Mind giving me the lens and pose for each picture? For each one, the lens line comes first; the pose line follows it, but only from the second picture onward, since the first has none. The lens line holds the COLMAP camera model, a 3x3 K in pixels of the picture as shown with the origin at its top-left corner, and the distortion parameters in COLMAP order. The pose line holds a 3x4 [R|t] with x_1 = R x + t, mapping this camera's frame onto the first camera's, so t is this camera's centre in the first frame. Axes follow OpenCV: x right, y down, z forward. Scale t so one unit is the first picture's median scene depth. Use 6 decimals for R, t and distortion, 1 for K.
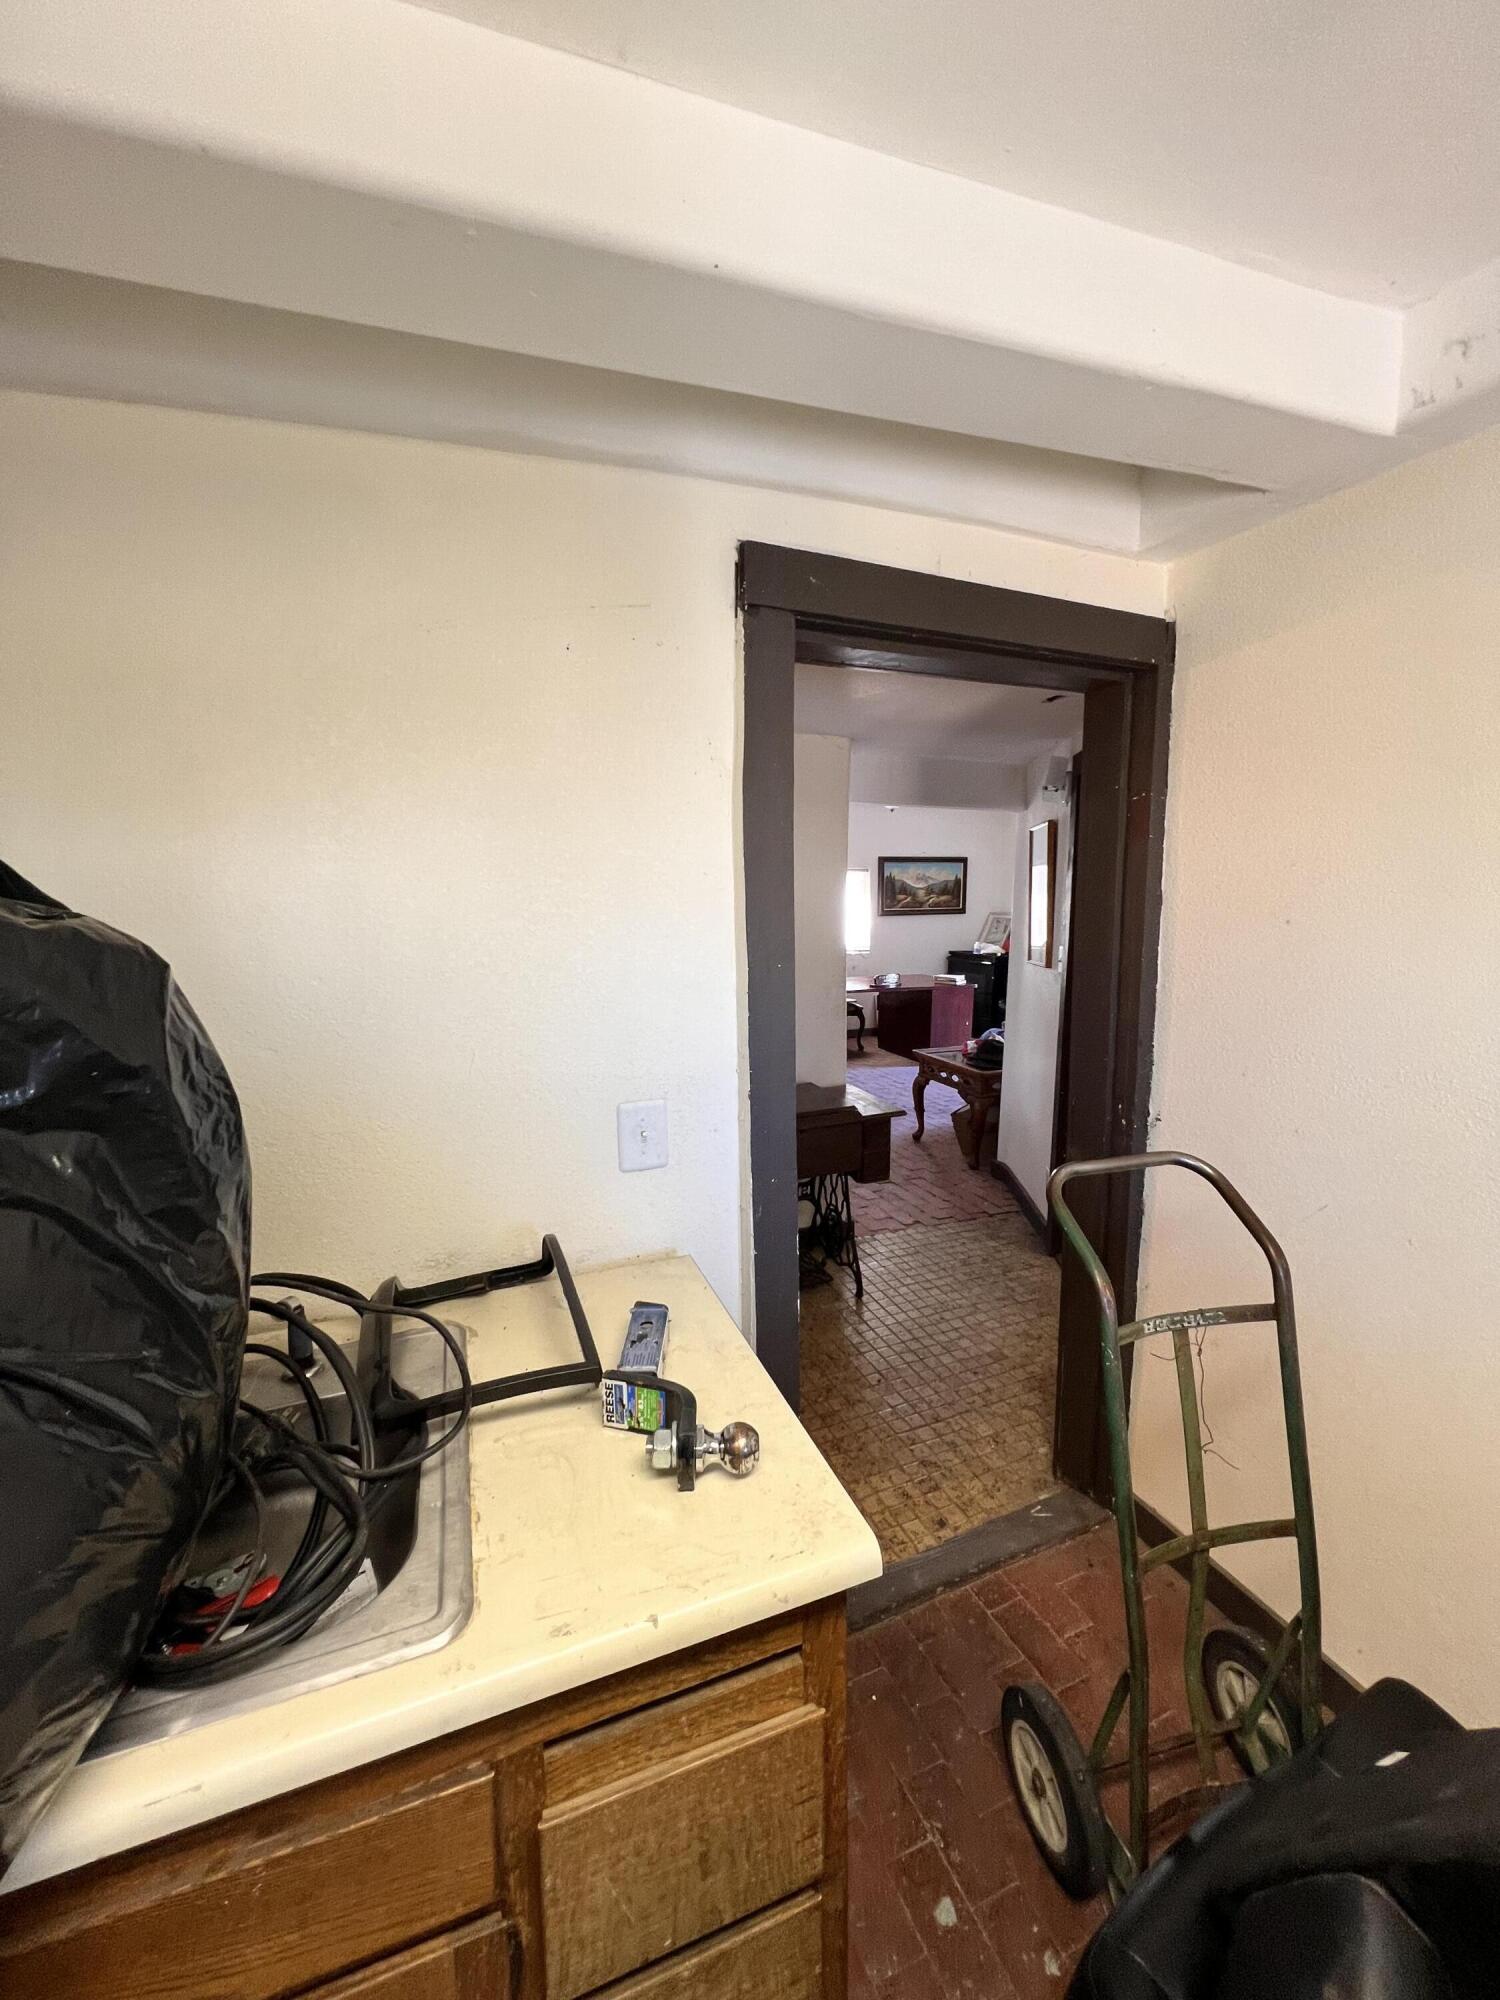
lens RADIAL K [[811.7, 0, 750.2], [0, 811.7, 995.3], [0, 0, 1]] dist [-0.000173, -0.000091]
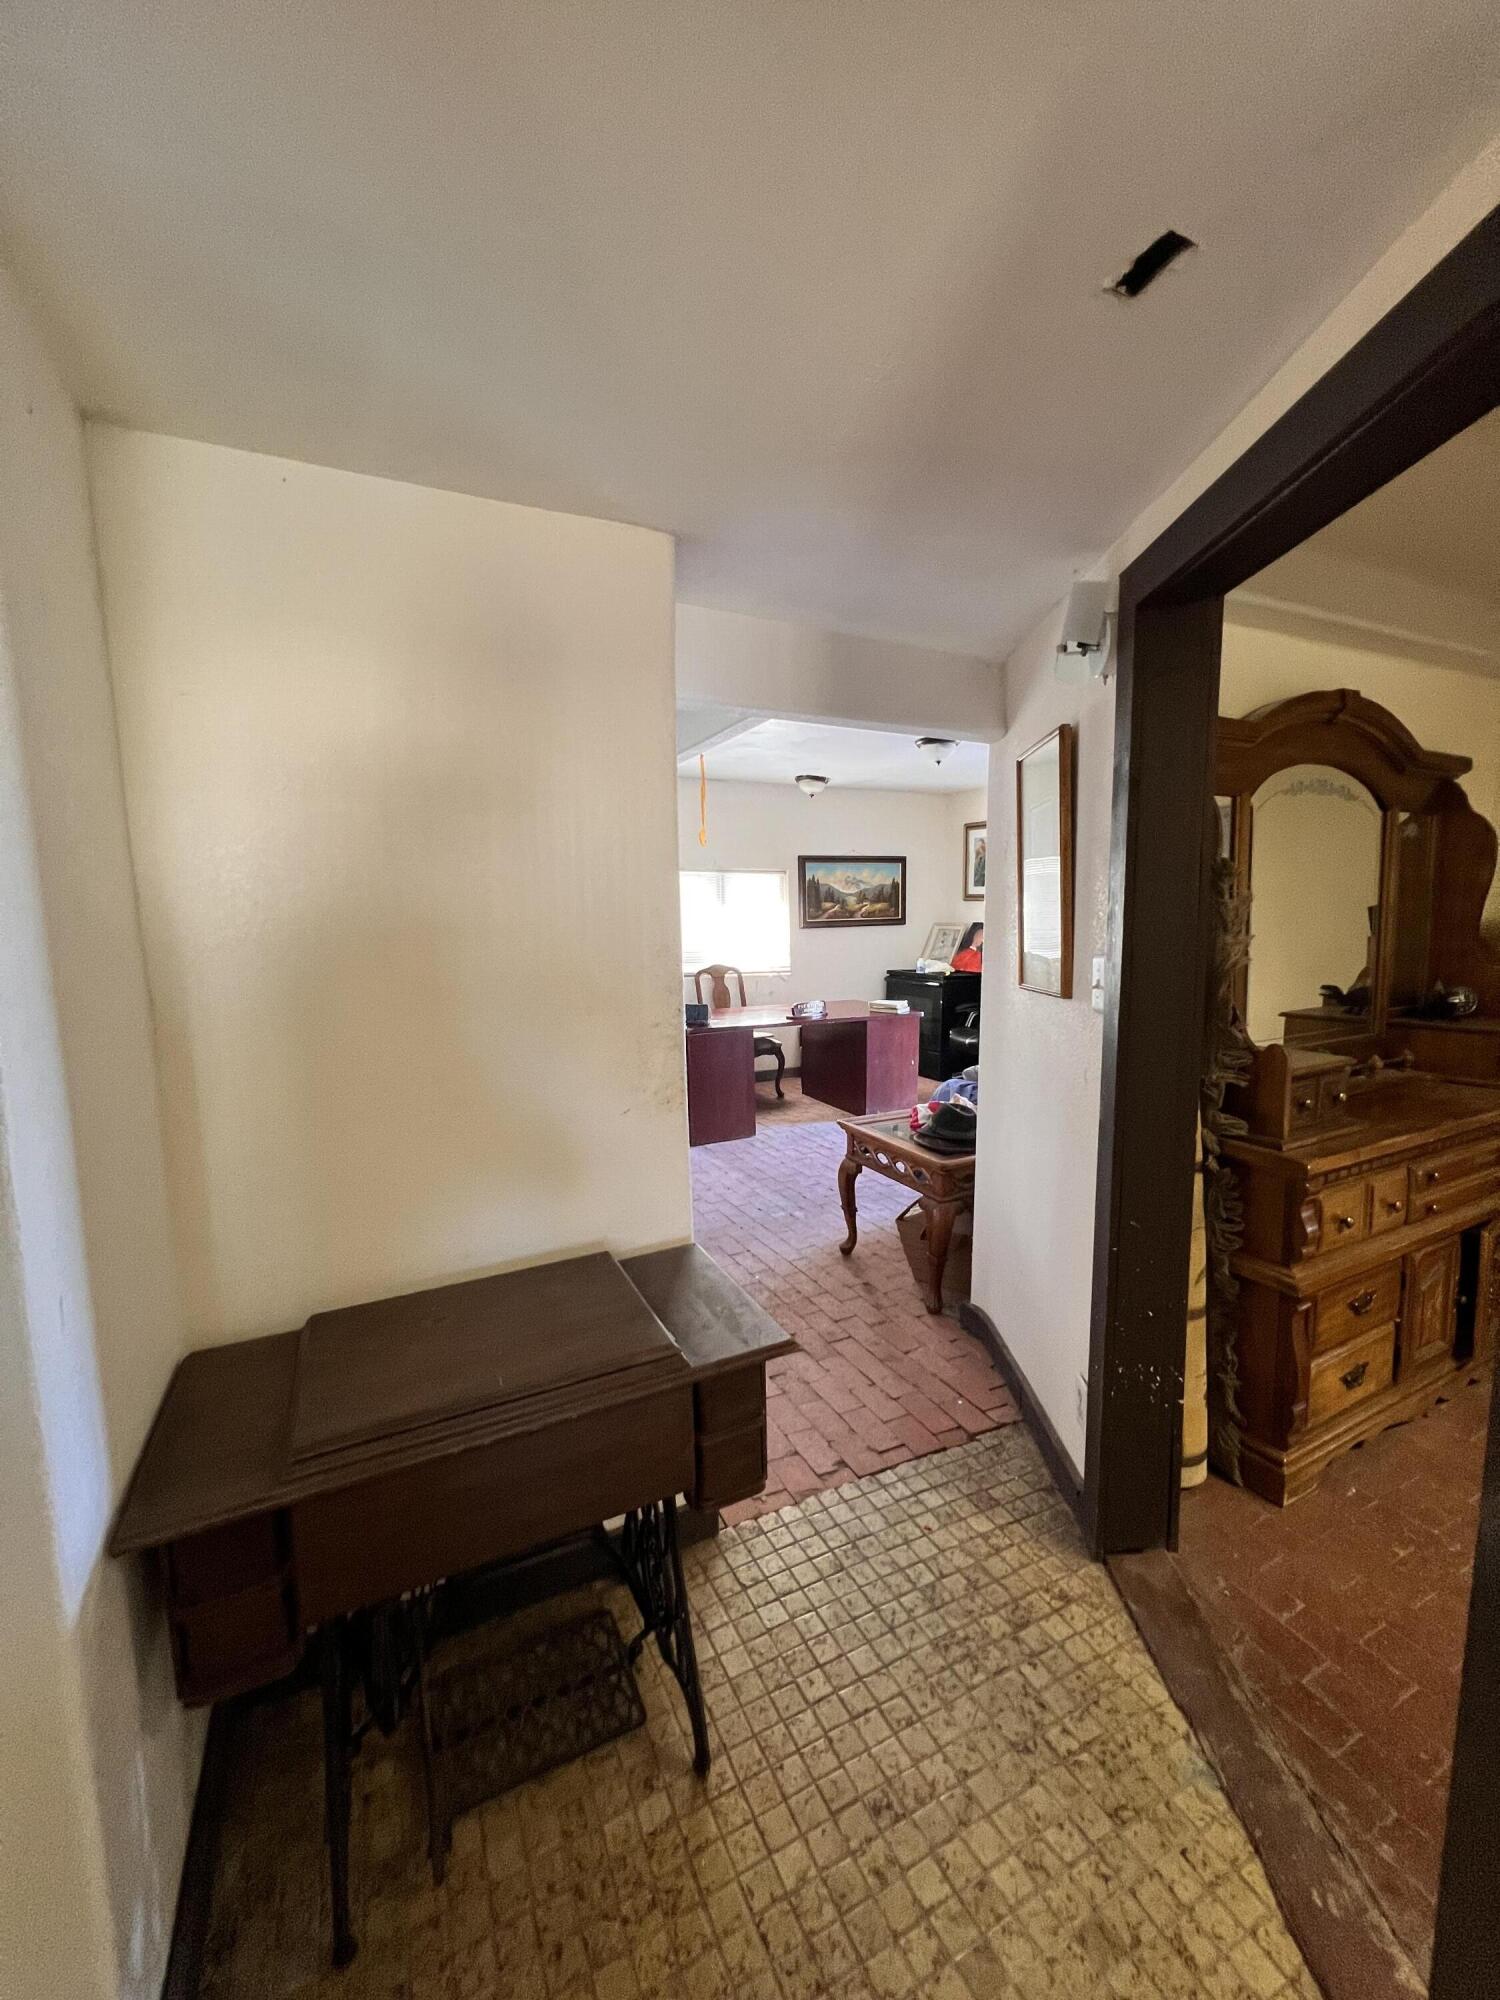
lens RADIAL K [[801.7, 0, 750.0], [0, 801.7, 1001.2], [0, 0, 1]] dist [0.002069, 0.000180]
pose [[0.997386, -0.021478, 0.068989, 0.062823], [0.022875, 0.999548, -0.019528, -0.013533], [-0.068539, 0.021055, 0.997426, 0.253329]]
